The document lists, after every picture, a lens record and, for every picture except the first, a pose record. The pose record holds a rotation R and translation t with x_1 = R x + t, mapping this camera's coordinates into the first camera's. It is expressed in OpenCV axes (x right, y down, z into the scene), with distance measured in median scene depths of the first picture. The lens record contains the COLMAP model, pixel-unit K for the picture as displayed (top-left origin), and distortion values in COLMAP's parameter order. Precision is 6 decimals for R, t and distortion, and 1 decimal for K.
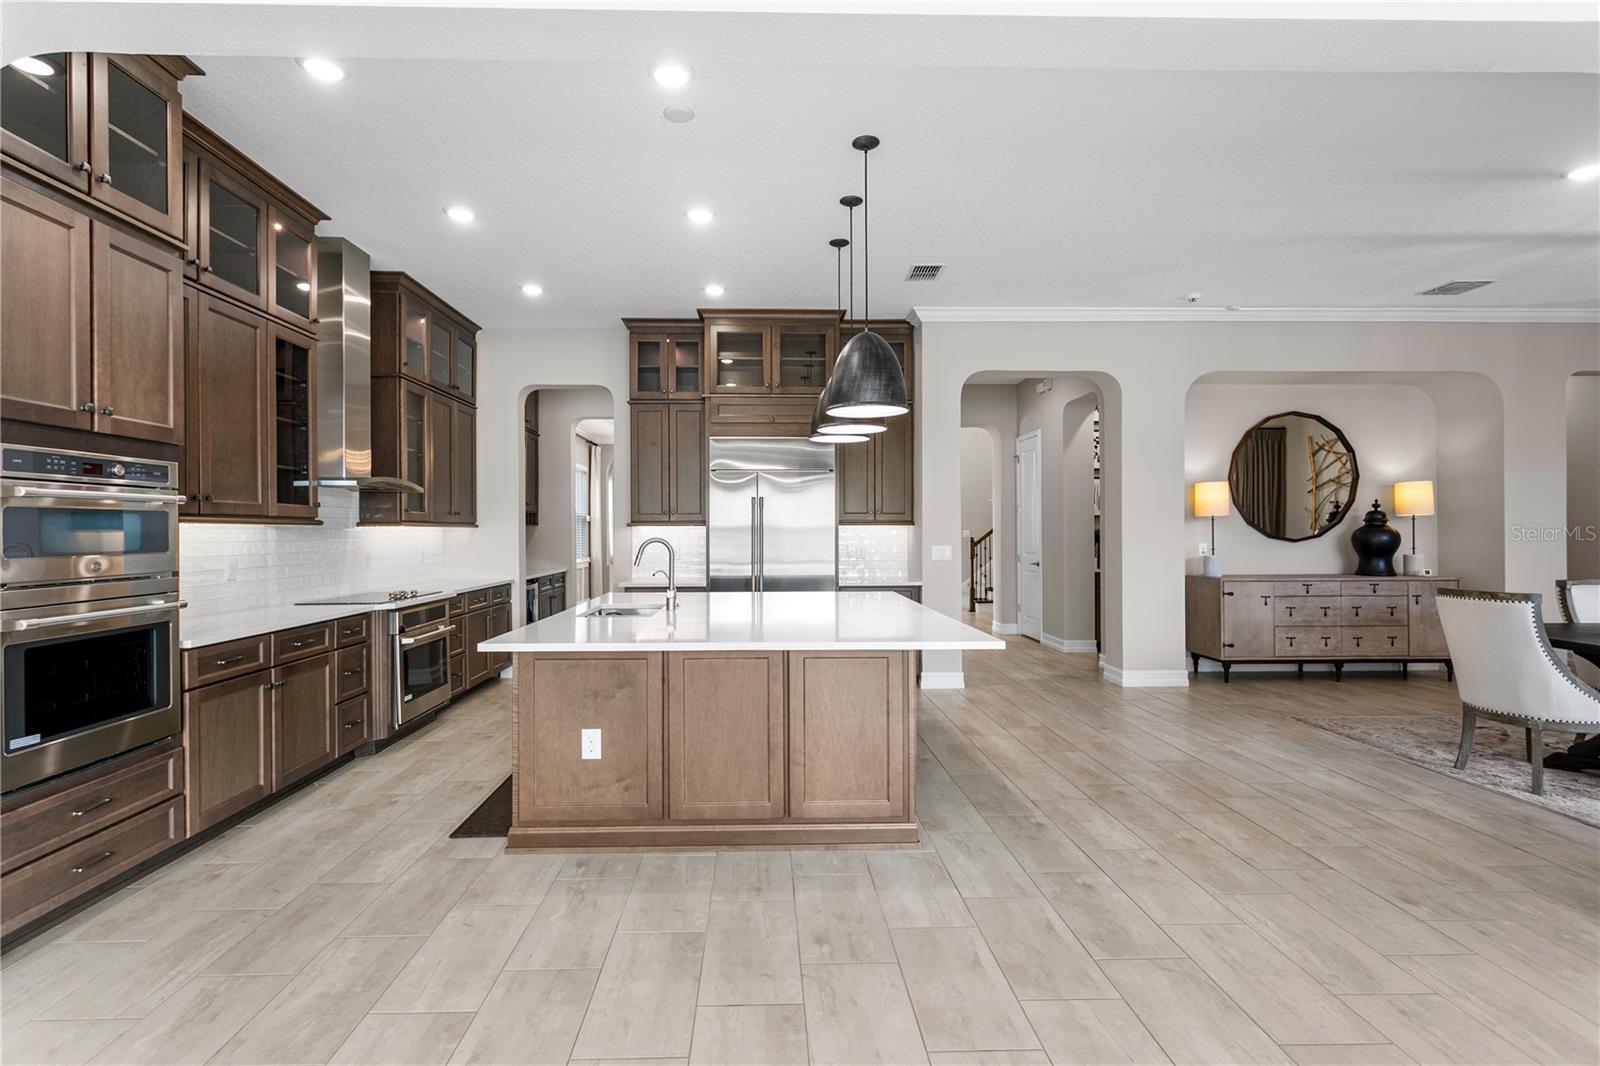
lens RADIAL K [[762.4, 0, 779.7], [0, 762.4, 530.6], [0, 0, 1]] dist [0.003378, 0.001326]
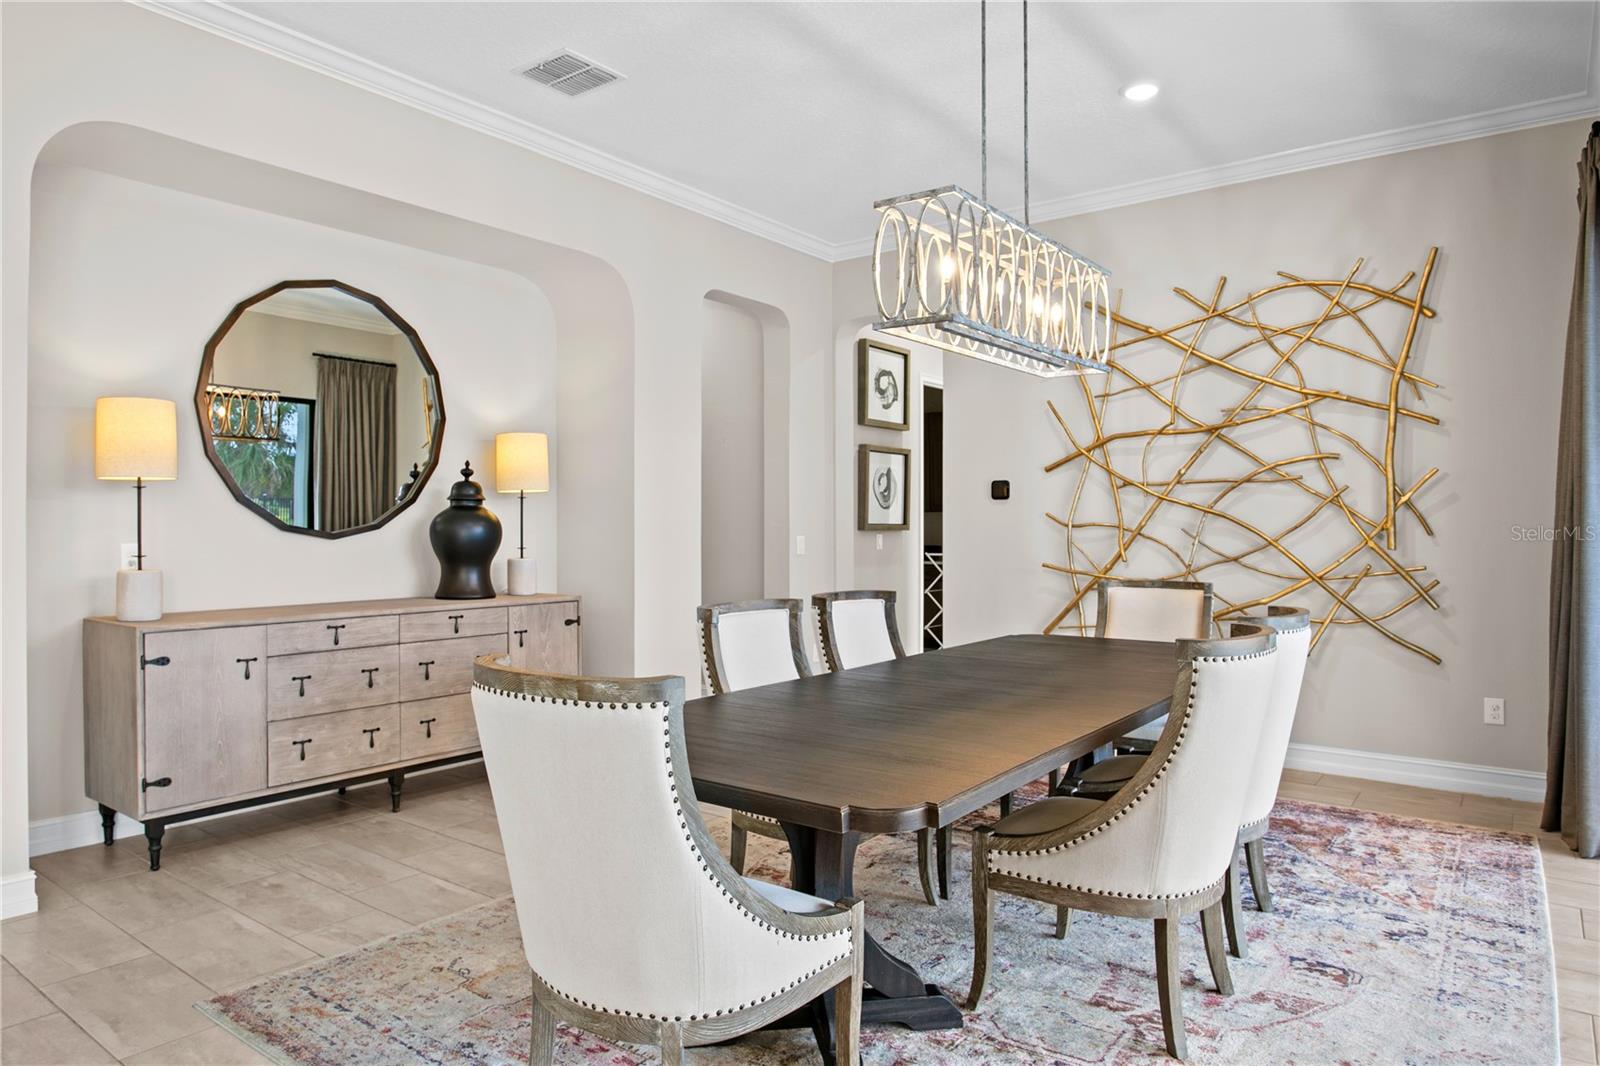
lens RADIAL K [[998.2, 0, 776.4], [0, 998.2, 533.2], [0, 0, 1]] dist [-0.051447, 0.002023]
pose [[0.632326, -0.002308, 0.774699, 0.456877], [-0.001733, 0.999989, 0.004393, 0.010253], [-0.774700, -0.004120, 0.632315, 0.463996]]
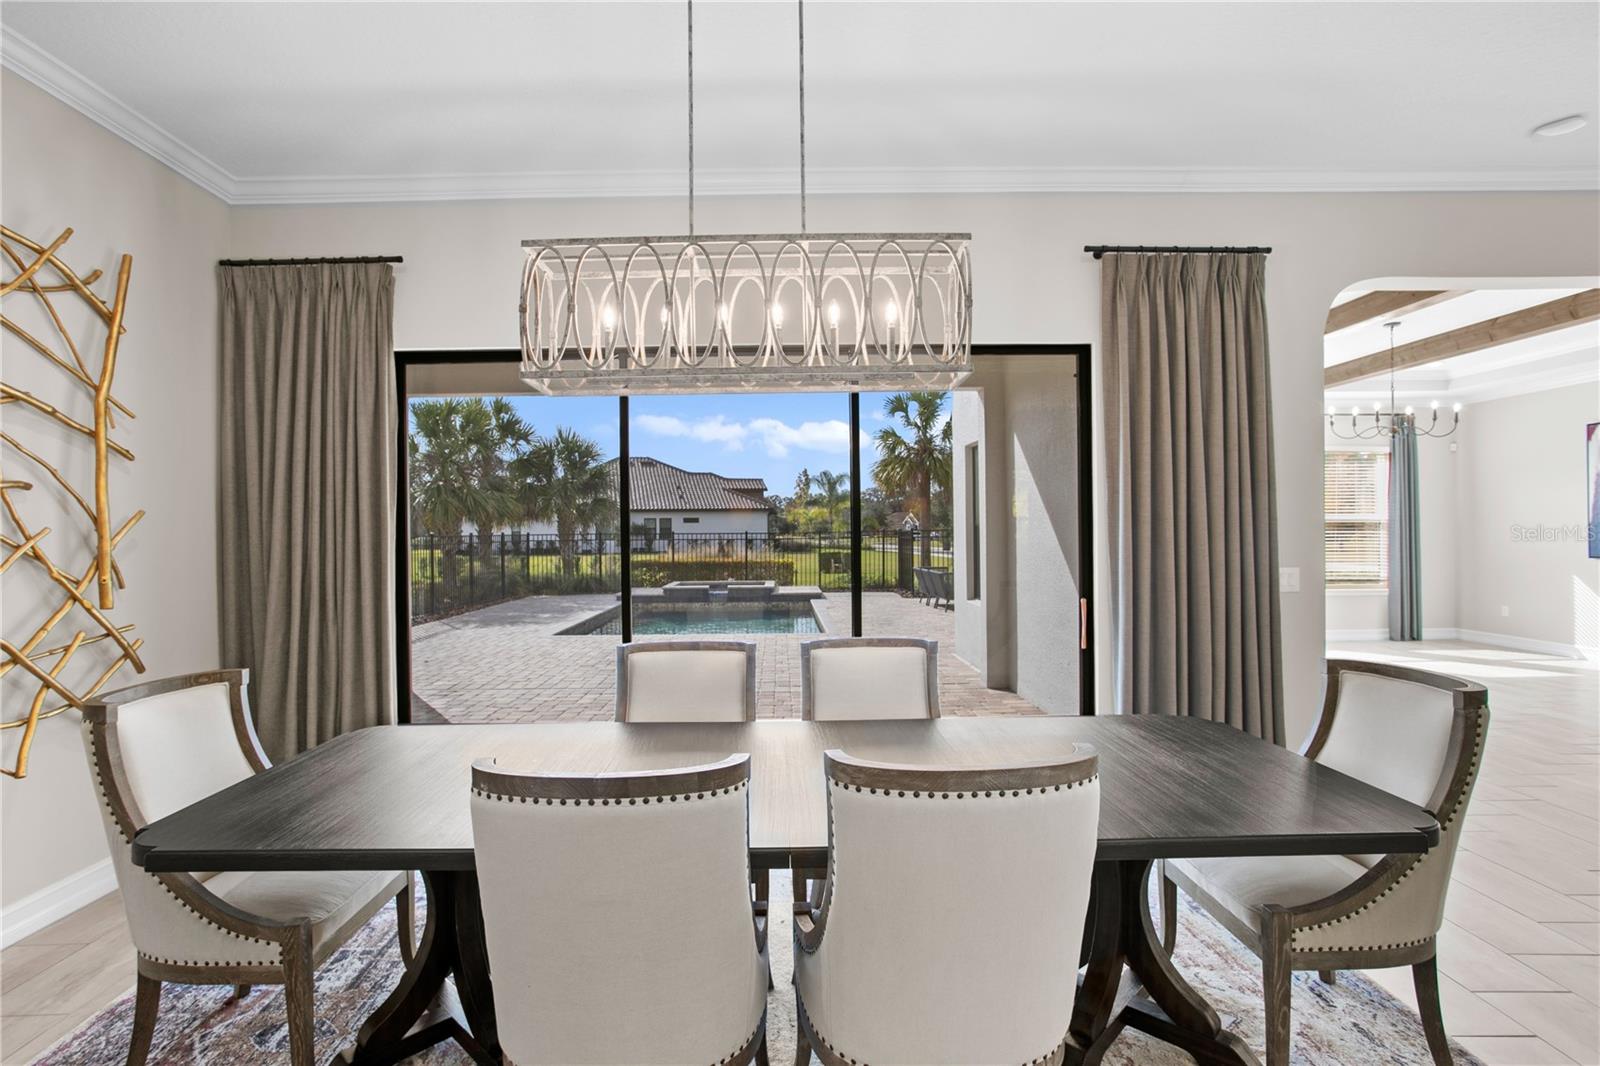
lens RADIAL K [[788.3, 0, 800.0], [0, 788.3, 533.0], [0, 0, 1]] dist [0.002427, 0.000746]
pose [[-0.999909, 0.012625, 0.004836, 0.973214], [0.012644, 0.999912, 0.003987, -0.021147], [-0.004785, 0.004048, -0.999980, 1.159971]]
